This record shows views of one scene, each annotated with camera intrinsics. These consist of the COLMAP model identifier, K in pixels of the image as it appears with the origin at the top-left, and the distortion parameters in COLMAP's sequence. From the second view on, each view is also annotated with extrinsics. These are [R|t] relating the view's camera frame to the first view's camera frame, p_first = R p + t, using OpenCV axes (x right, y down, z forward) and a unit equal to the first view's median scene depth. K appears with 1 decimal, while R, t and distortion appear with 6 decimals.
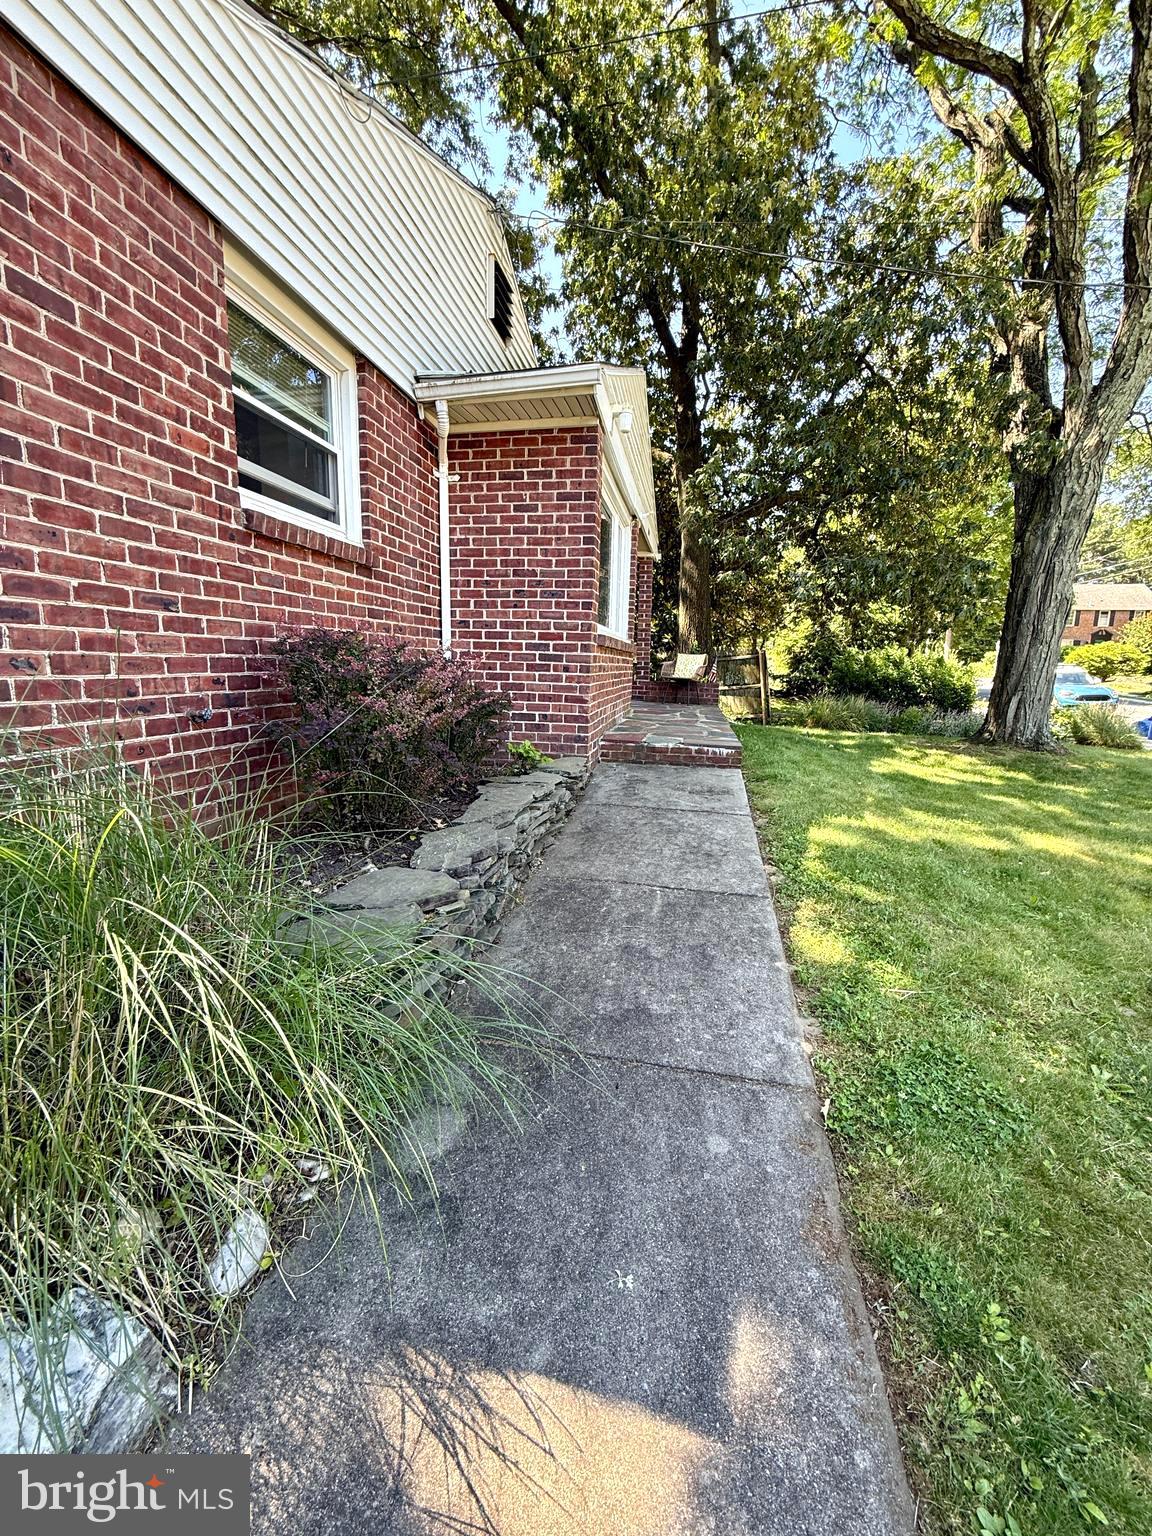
lens RADIAL K [[607.3, 0, 575.6], [0, 607.3, 763.3], [0, 0, 1]] dist [0.000607, 0.000027]
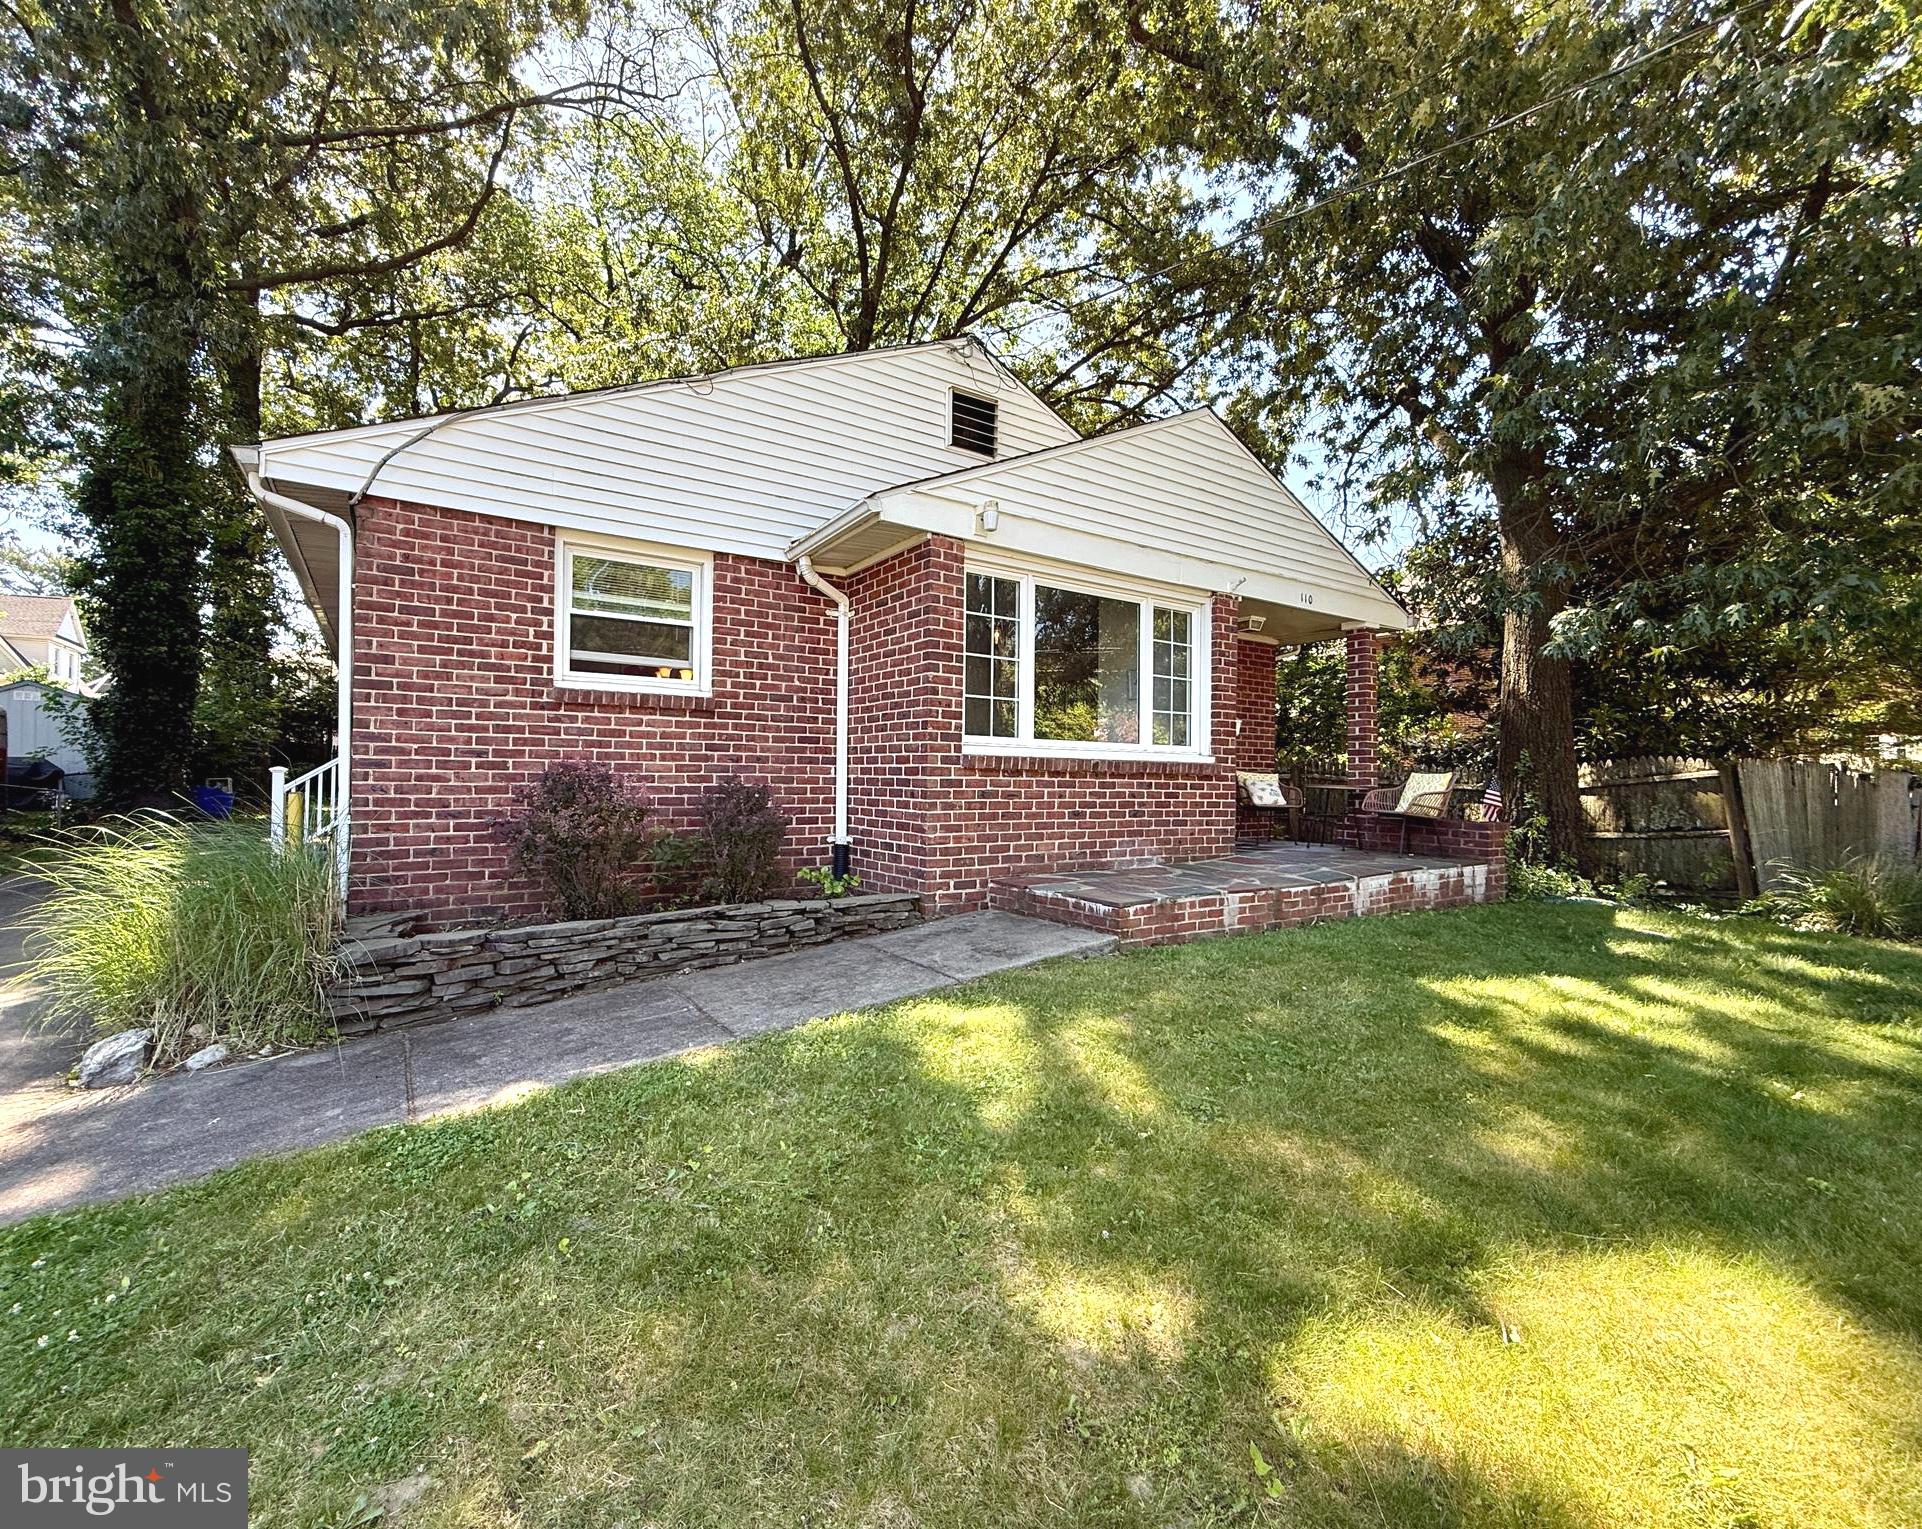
lens RADIAL K [[809.9, 0, 898.0], [0, 809.9, 767.3], [0, 0, 1]] dist [0.000285, 0.000304]
pose [[0.681999, -0.026578, -0.730870, 1.579087], [-0.116179, 0.982713, -0.144147, -0.035627], [0.722067, 0.183219, 0.667121, 0.324933]]
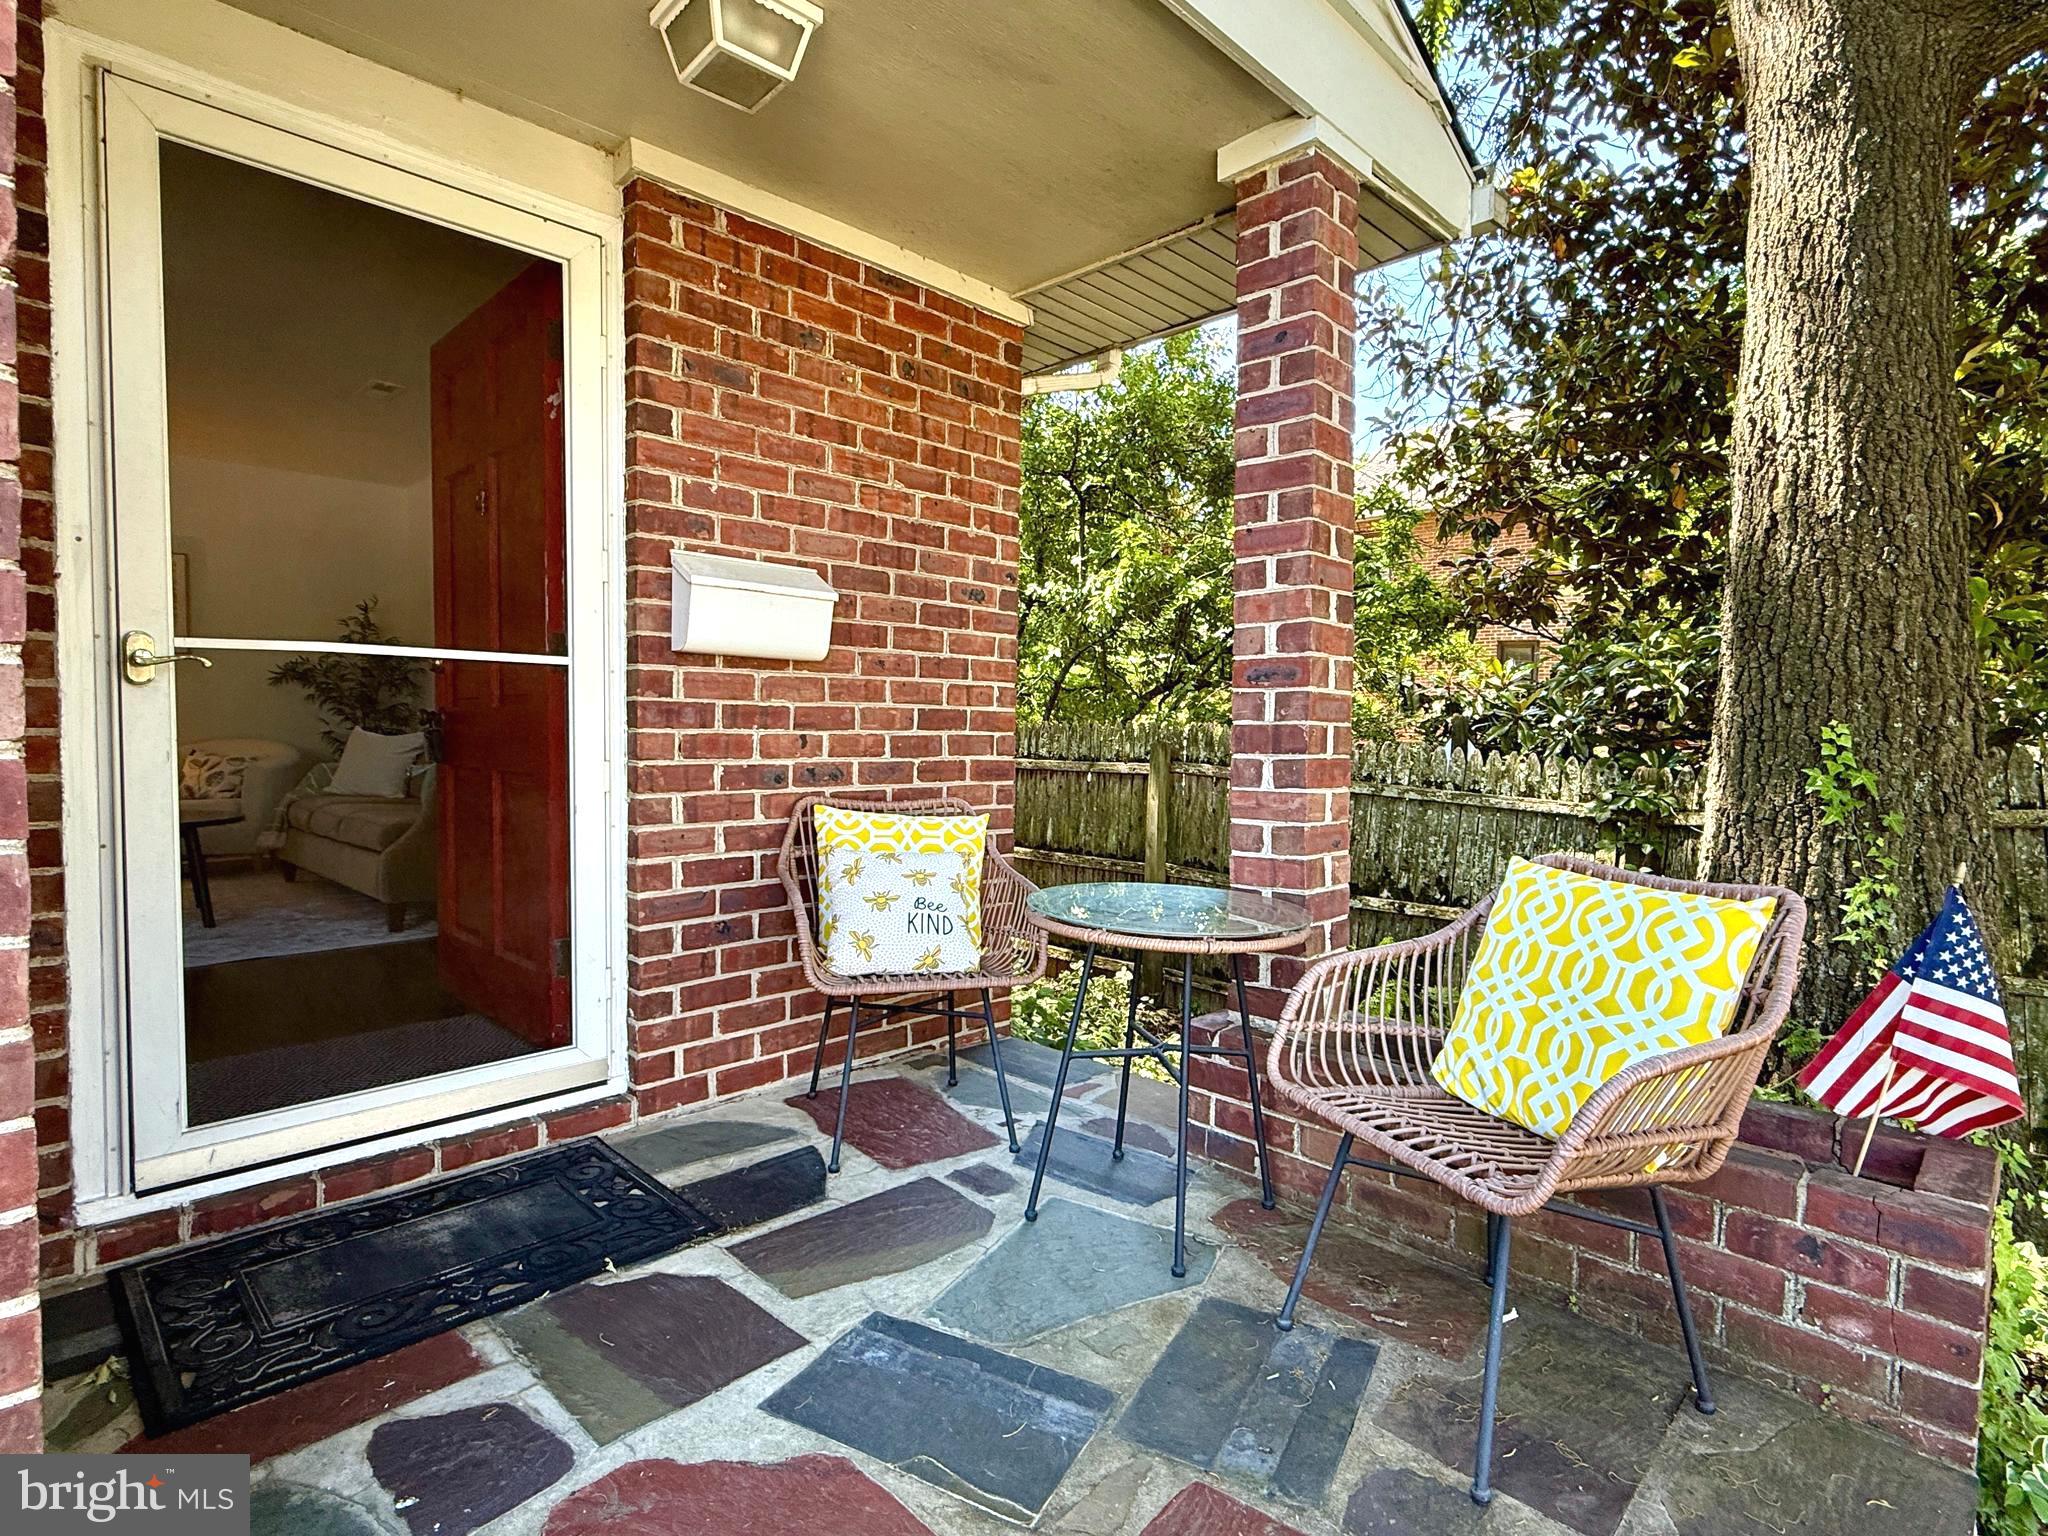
lens RADIAL K [[1051.1, 0, 1024.0], [0, 1051.1, 768.0], [0, 0, 1]] dist [0.000660, 0.000024]
pose [[0.835329, 0.008015, -0.549691, 0.776505], [-0.083294, 0.990196, -0.112138, -0.640434], [0.543403, 0.139458, 0.827807, 2.981018]]
